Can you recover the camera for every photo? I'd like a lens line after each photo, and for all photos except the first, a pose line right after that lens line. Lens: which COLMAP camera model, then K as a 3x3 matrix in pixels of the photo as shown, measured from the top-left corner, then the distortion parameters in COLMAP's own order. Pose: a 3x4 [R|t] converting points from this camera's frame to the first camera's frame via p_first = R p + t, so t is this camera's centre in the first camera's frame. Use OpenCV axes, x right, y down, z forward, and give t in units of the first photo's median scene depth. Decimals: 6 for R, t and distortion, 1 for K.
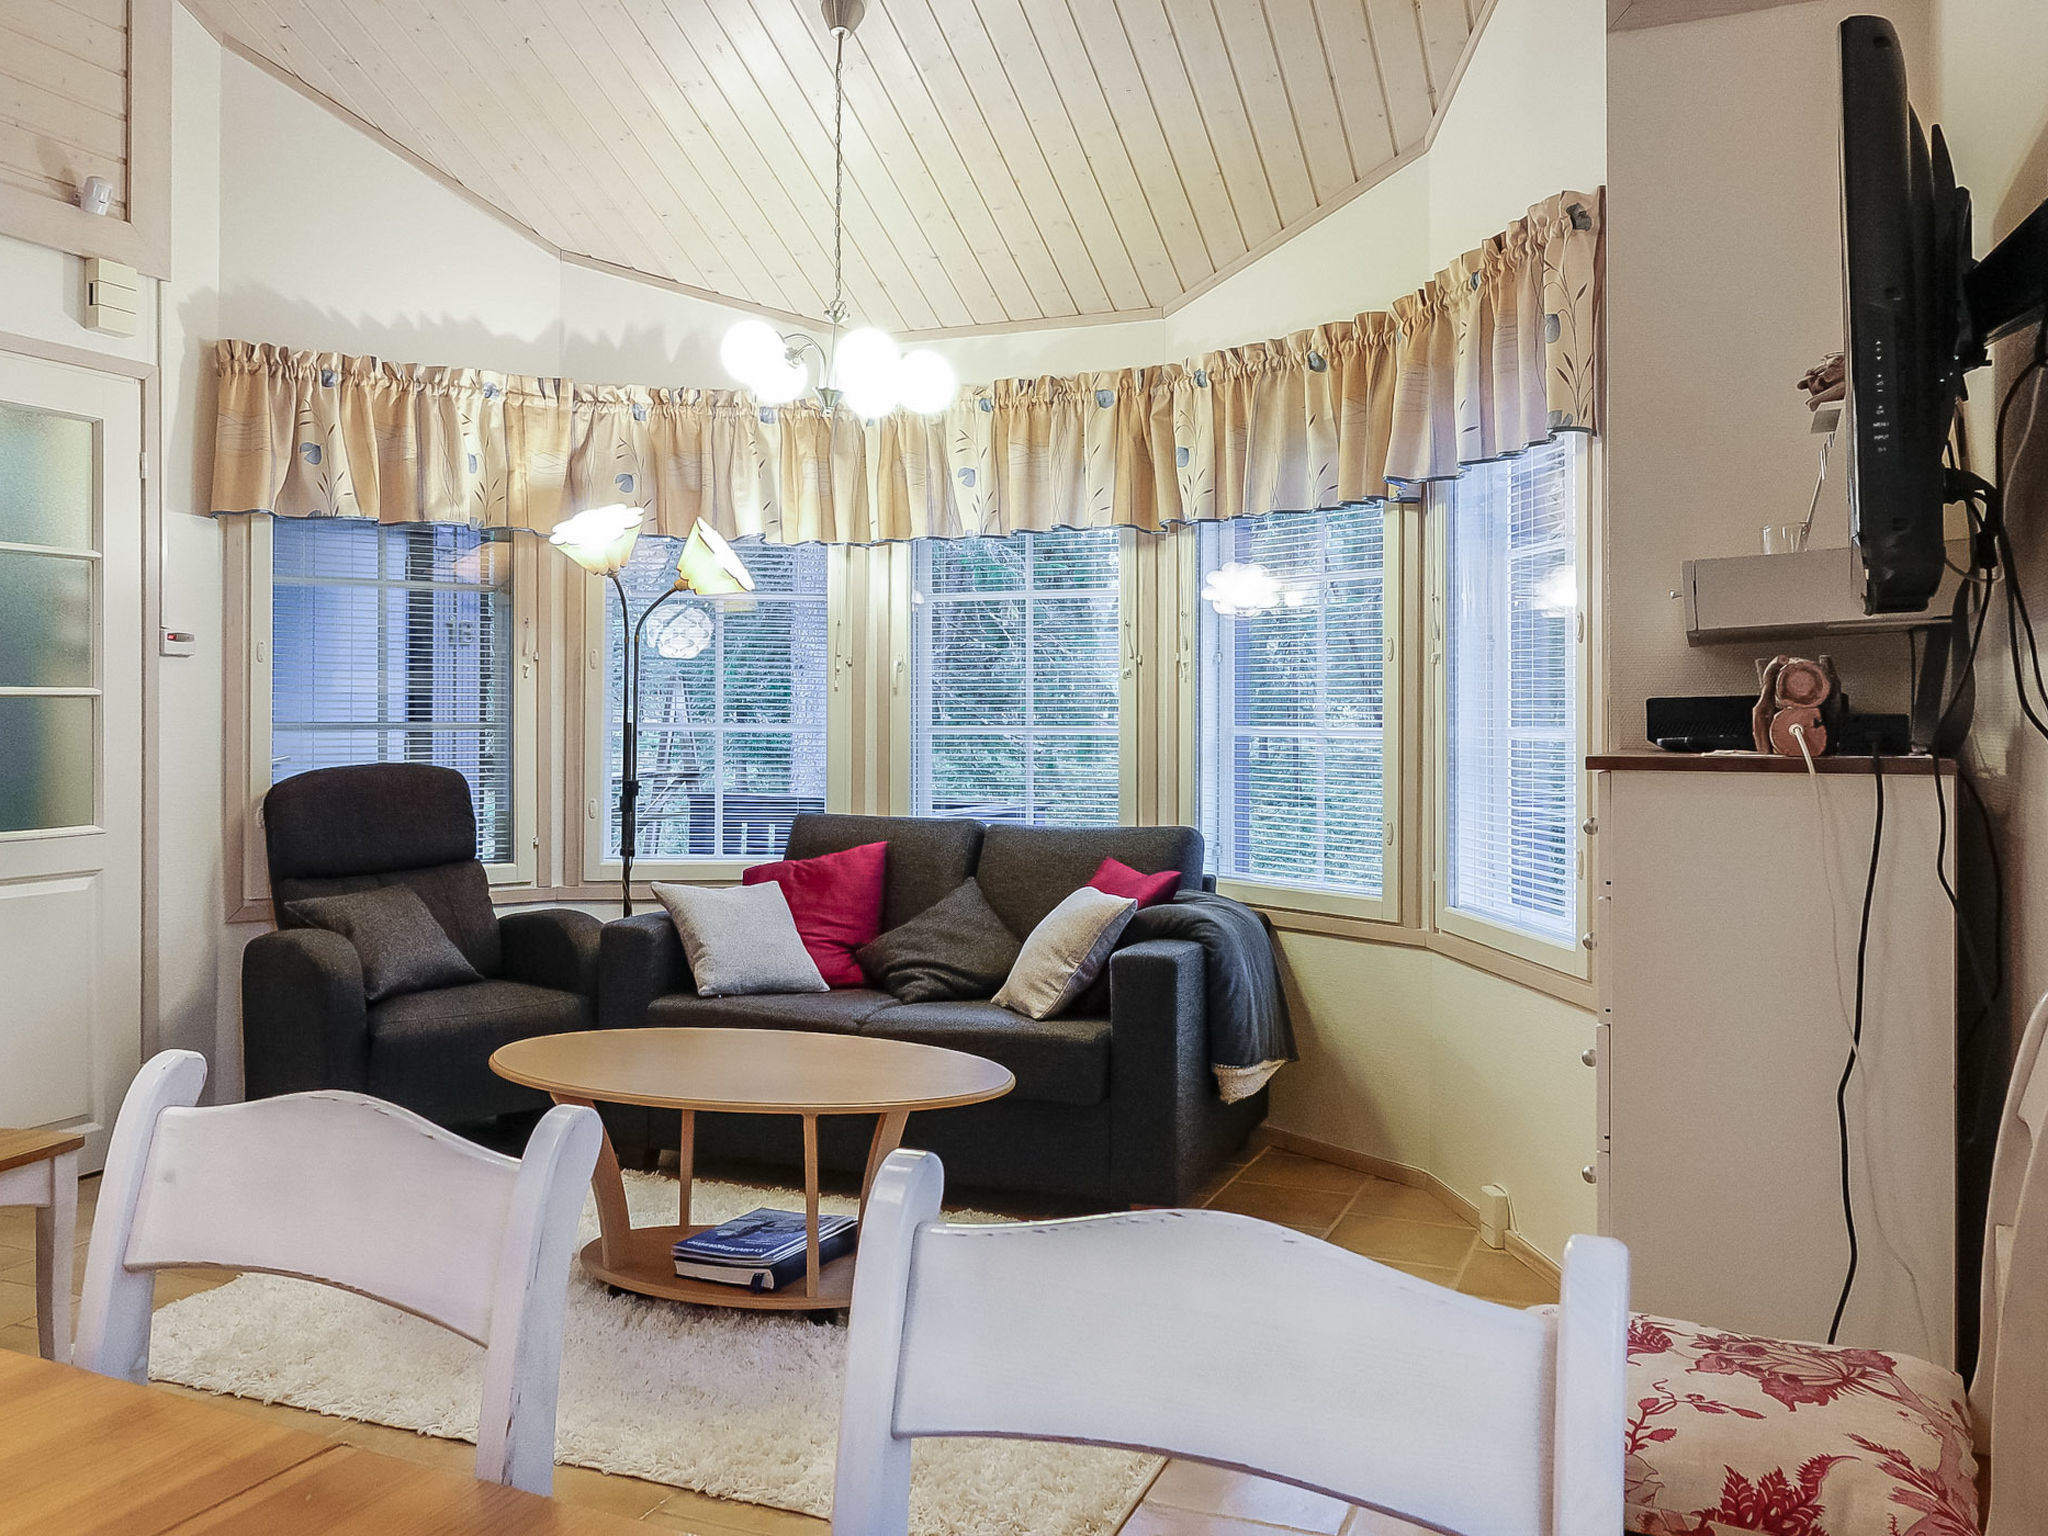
lens RADIAL K [[1645.0, 0, 1028.6], [0, 1645.0, 702.8], [0, 0, 1]] dist [-0.009078, -0.006727]
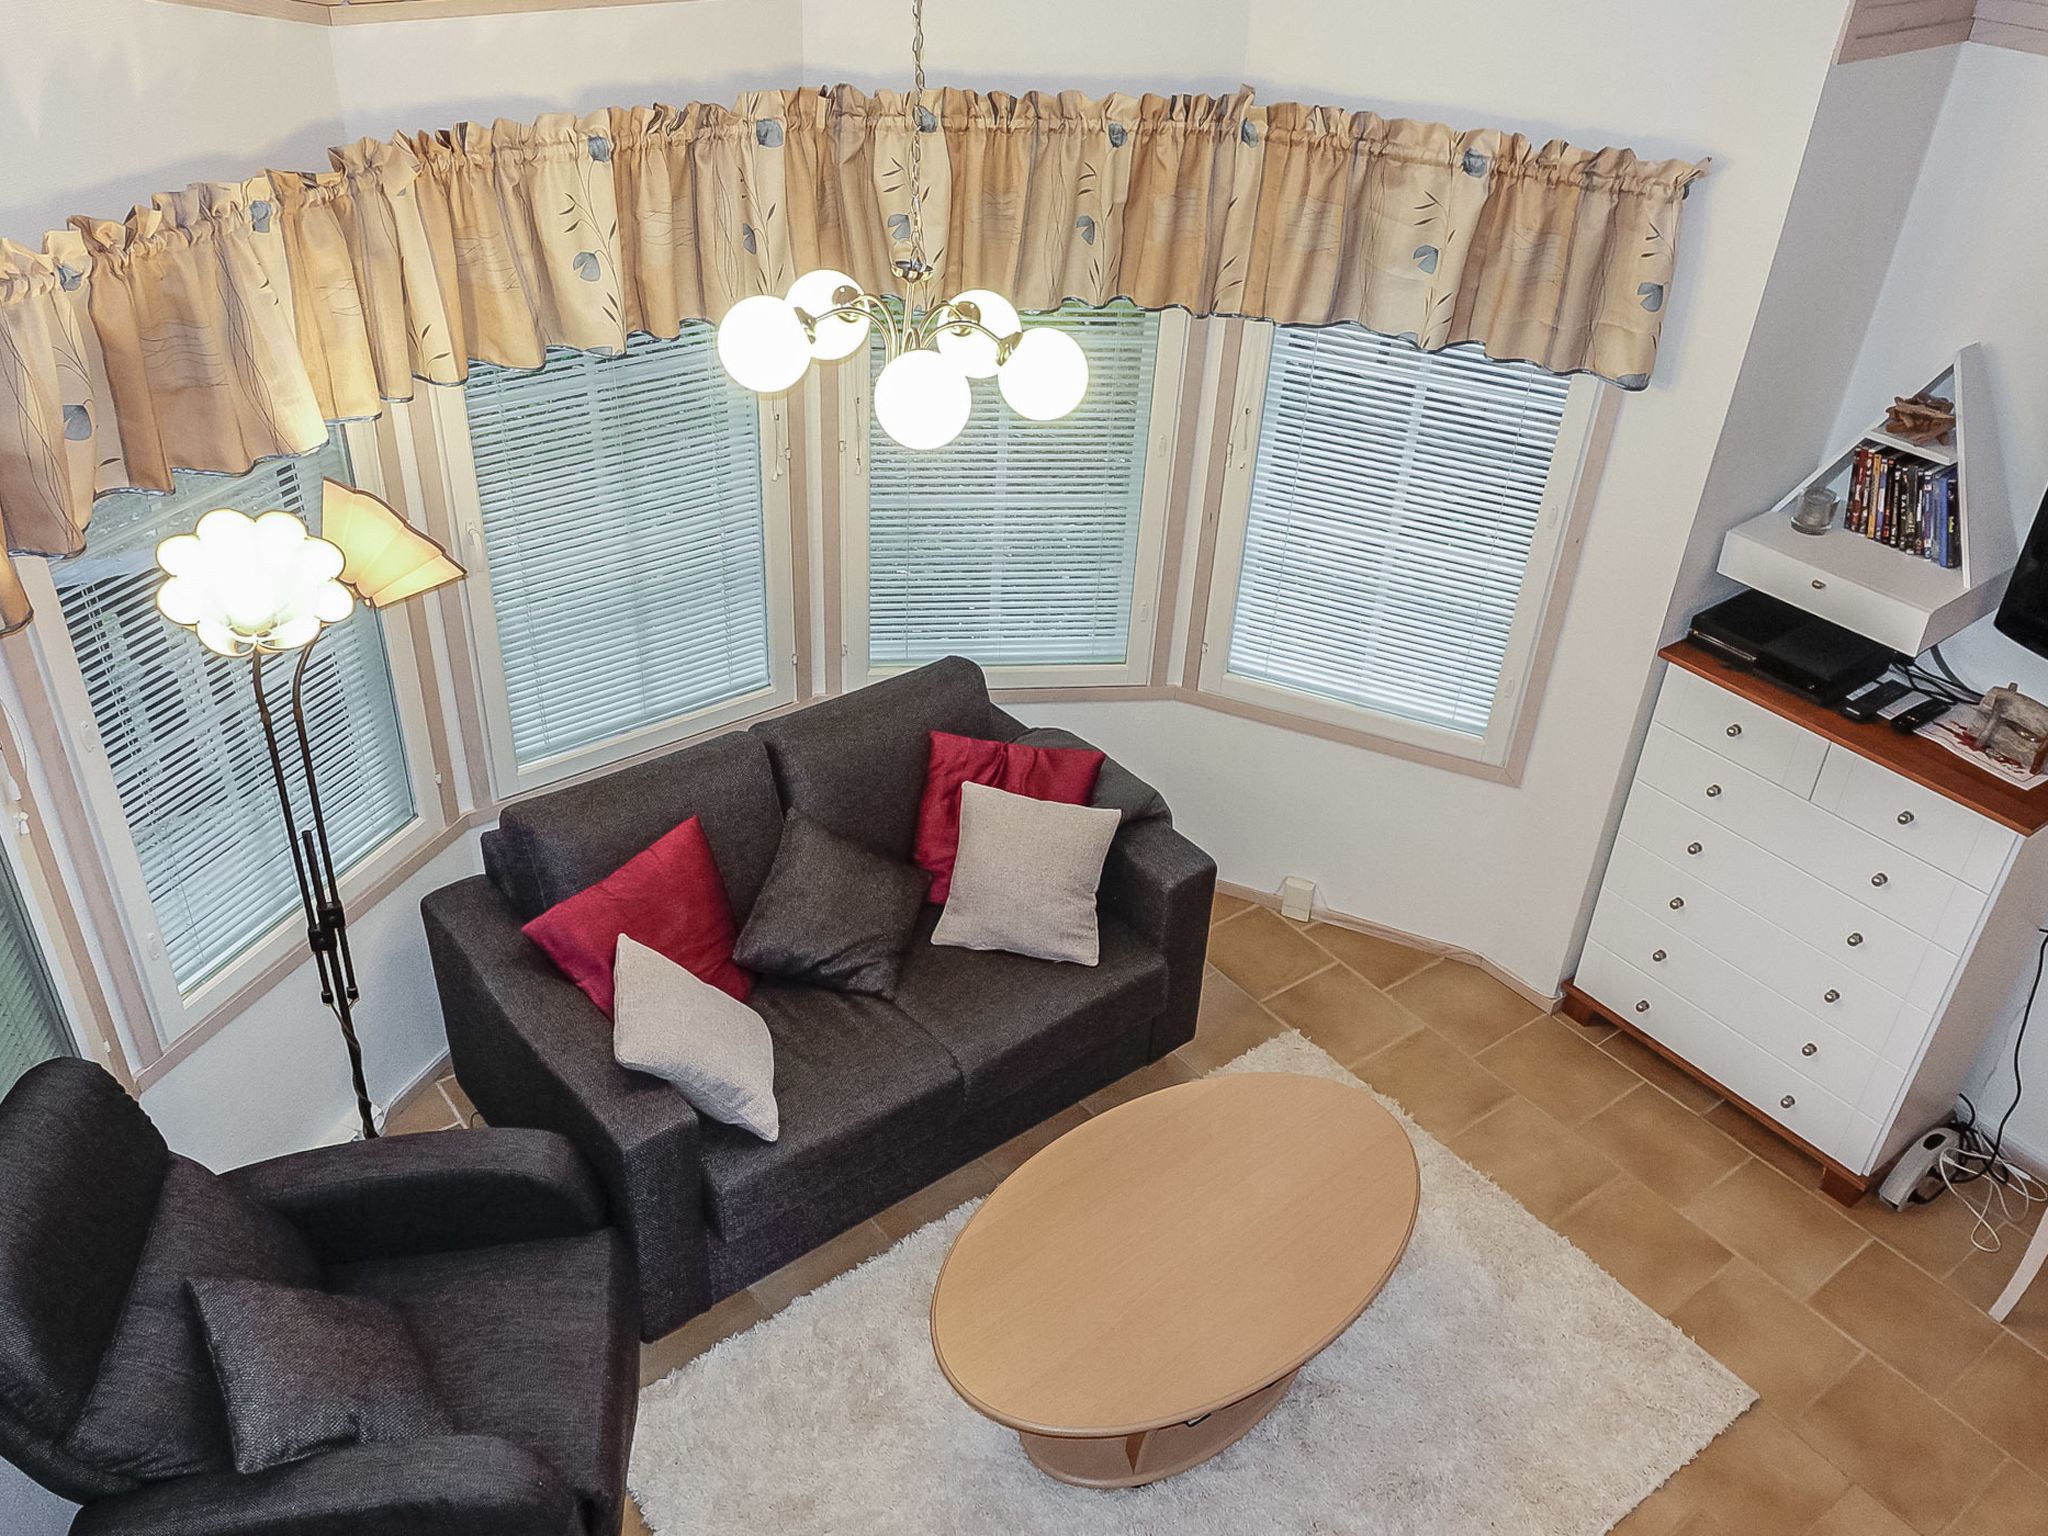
lens RADIAL K [[1705.9, 0, 1030.2], [0, 1705.9, 750.9], [0, 0, 1]] dist [0.003363, 0.002425]
pose [[0.504315, -0.454171, 0.734435, -0.599376], [-0.060122, 0.829982, 0.554540, -0.407408], [-0.861424, -0.323819, 0.391267, 0.570792]]
